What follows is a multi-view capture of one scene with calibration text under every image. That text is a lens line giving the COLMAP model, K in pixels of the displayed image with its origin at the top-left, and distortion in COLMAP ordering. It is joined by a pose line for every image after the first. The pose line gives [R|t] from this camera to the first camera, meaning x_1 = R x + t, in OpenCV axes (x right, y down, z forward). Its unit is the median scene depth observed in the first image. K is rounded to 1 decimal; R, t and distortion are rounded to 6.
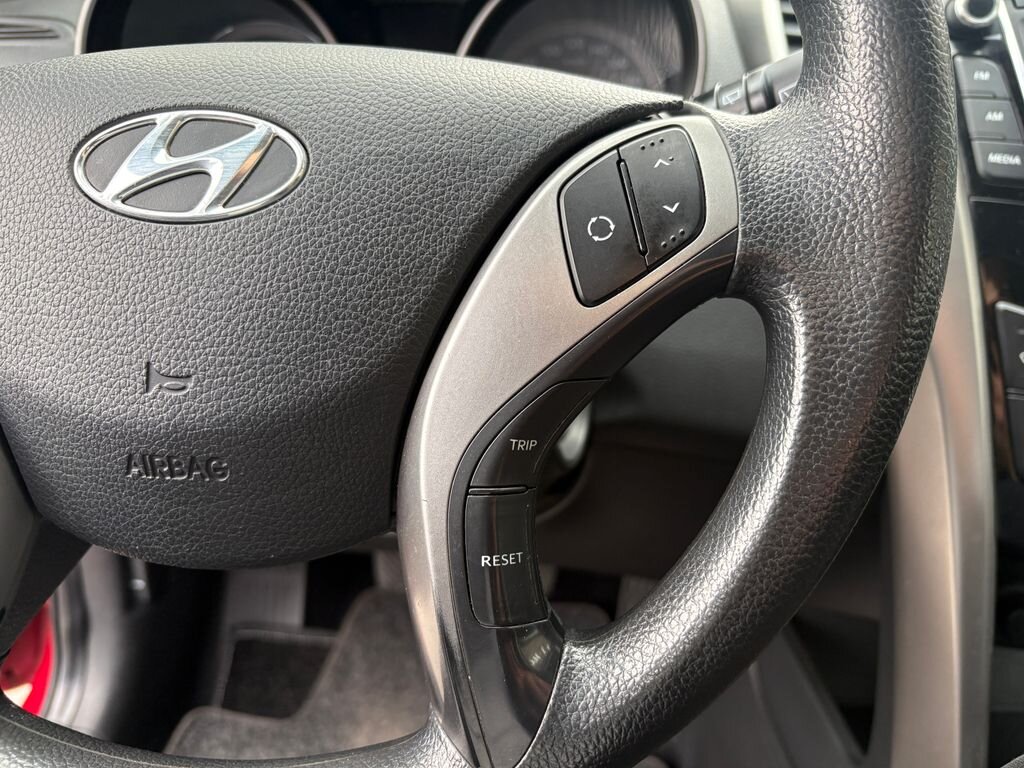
lens RADIAL K [[777.5, 0, 514.4], [0, 777.5, 392.7], [0, 0, 1]] dist [0.039416, -0.055318]
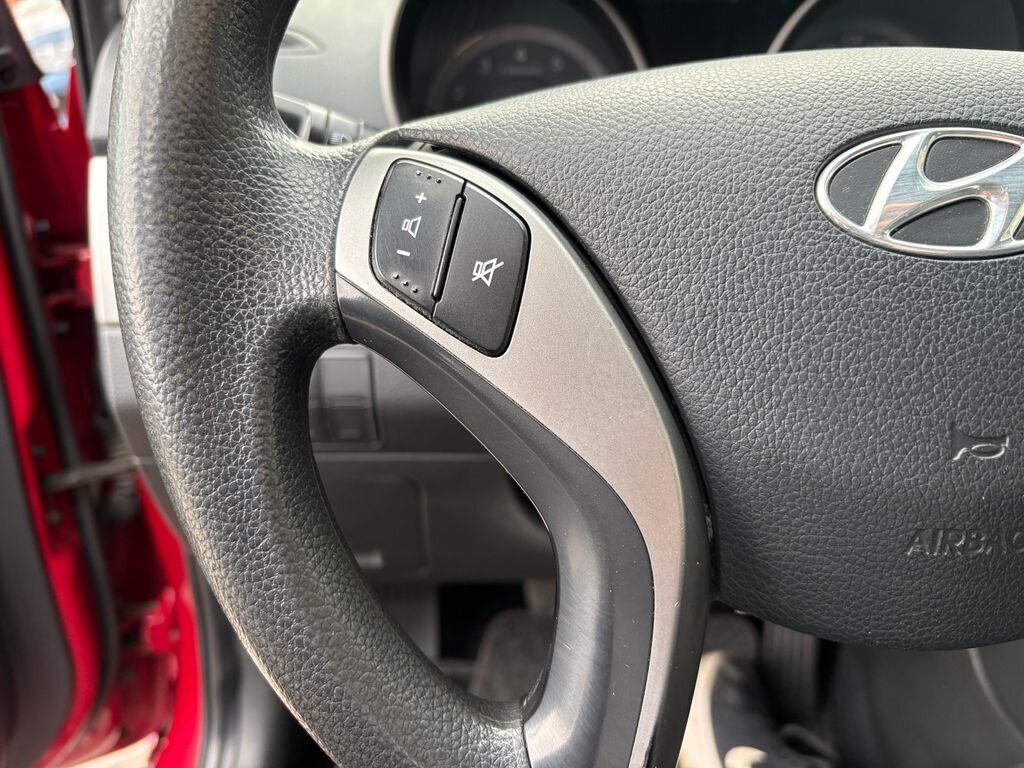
lens RADIAL K [[794.1, 0, 512.0], [0, 794.1, 384.0], [0, 0, 1]] dist [-0.008391, -0.004990]
pose [[0.996369, -0.049185, 0.069491, -0.991341], [0.049445, 0.998775, -0.002039, -0.101626], [-0.069305, 0.005468, 0.997581, 0.164566]]
